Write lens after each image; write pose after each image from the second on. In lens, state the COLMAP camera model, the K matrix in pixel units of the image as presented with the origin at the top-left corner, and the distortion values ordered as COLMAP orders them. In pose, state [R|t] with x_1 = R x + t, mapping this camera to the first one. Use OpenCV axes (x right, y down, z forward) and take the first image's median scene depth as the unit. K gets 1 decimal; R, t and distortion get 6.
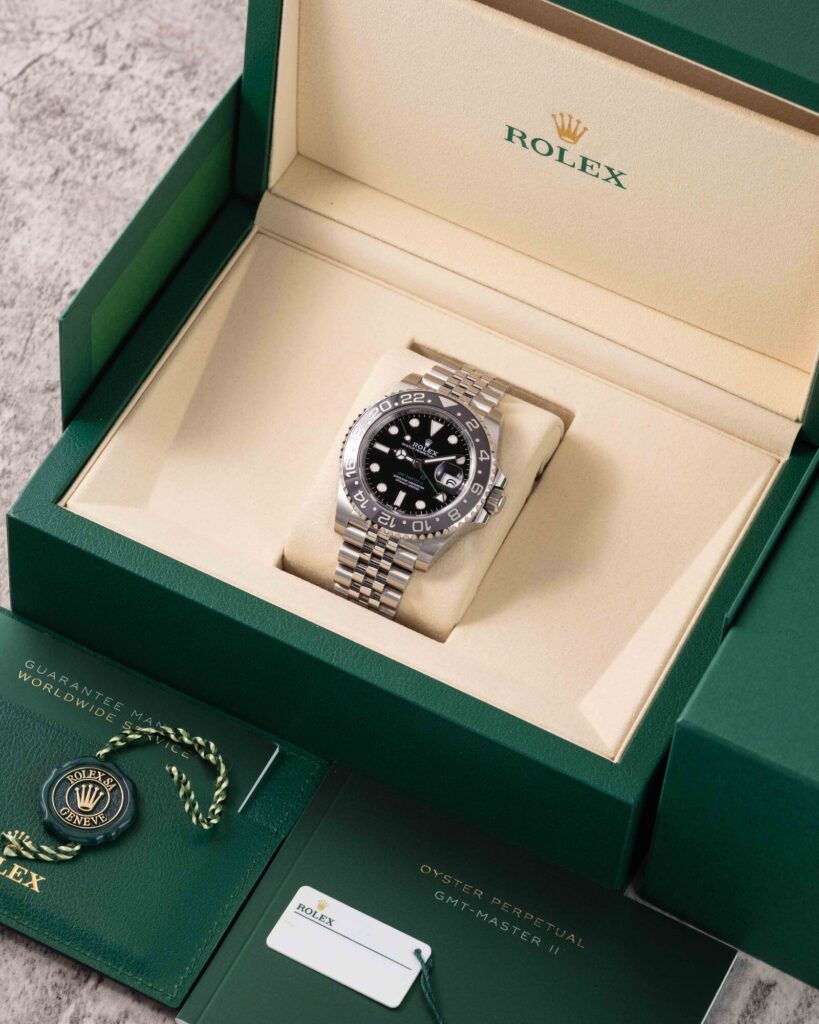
lens RADIAL K [[3816.5, 0, 411.5], [0, 3816.5, 510.8], [0, 0, 1]] dist [0.167257, 0.000000]
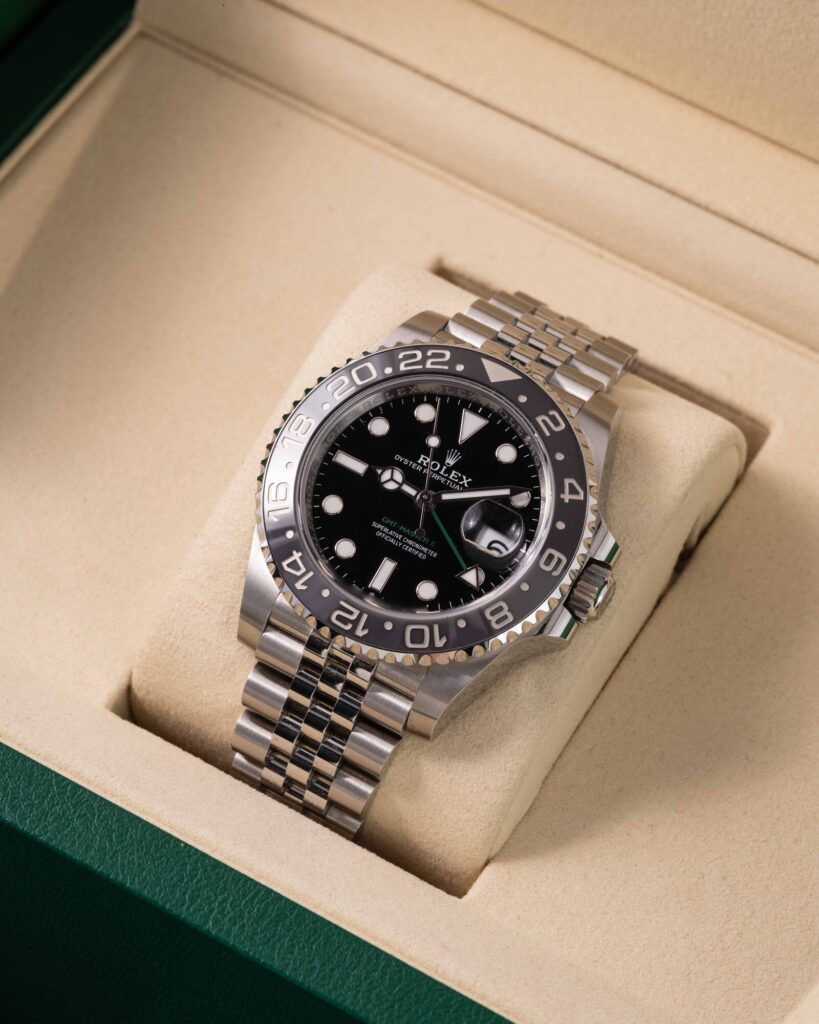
lens RADIAL K [[3816.5, 0, 401.4], [0, 3816.5, 513.6], [0, 0, 1]] dist [0.167257, 0.000000]
pose [[0.997852, 0.056495, -0.033152, 0.013858], [-0.058261, 0.996788, -0.054951, 0.014417], [0.029941, 0.056764, 0.997939, 0.541693]]
